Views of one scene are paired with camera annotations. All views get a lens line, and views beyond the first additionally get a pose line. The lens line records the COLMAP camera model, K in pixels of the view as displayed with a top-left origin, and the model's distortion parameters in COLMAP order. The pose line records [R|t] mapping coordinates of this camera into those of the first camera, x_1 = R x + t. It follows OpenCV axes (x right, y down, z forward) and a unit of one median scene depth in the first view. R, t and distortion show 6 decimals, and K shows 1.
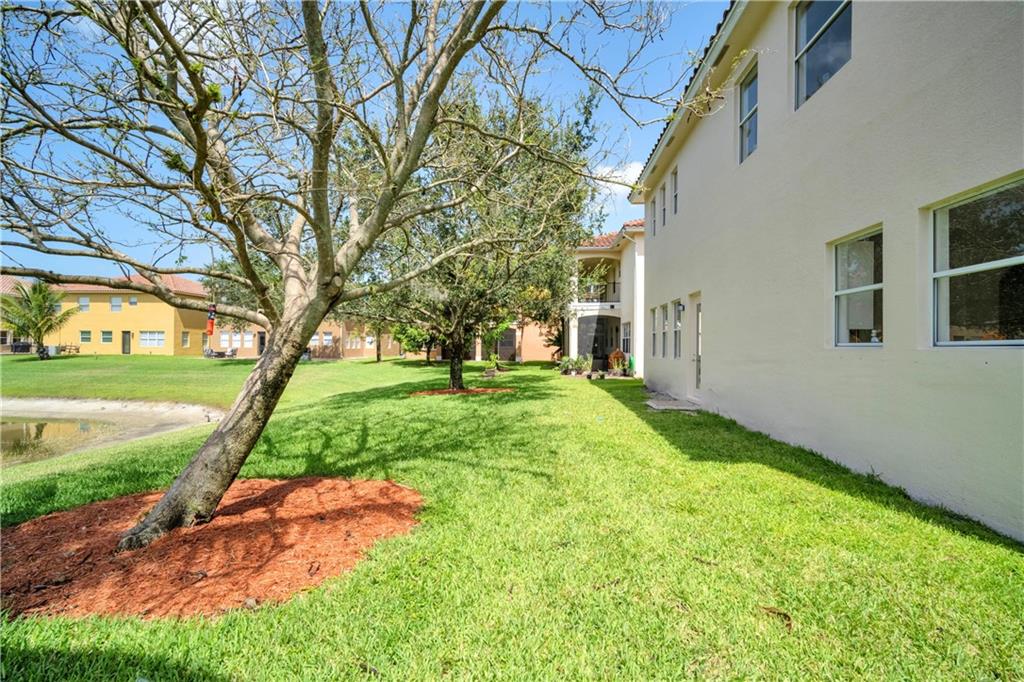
lens RADIAL K [[452.0, 0, 523.0], [0, 452.0, 351.3], [0, 0, 1]] dist [-0.002609, 0.000188]
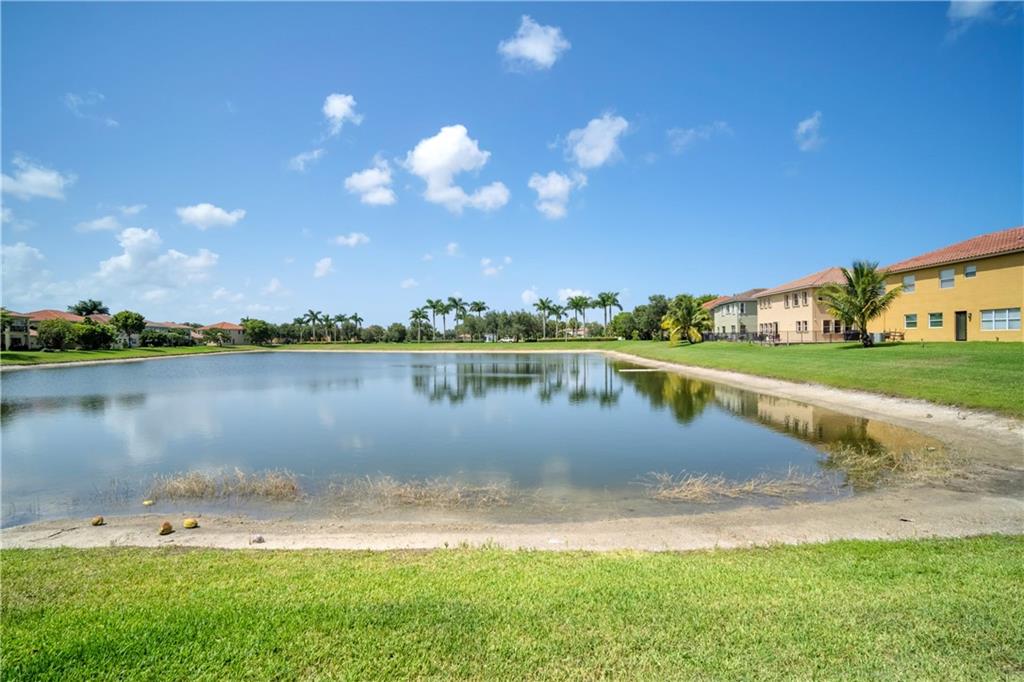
lens RADIAL K [[454.6, 0, 512.0], [0, 454.6, 341.0], [0, 0, 1]] dist [-0.001511, 0.000422]
pose [[0.072579, -0.005463, -0.997348, -0.165425], [0.003125, 0.999981, -0.005250, 0.007629], [0.997358, -0.002736, 0.072594, 0.182496]]
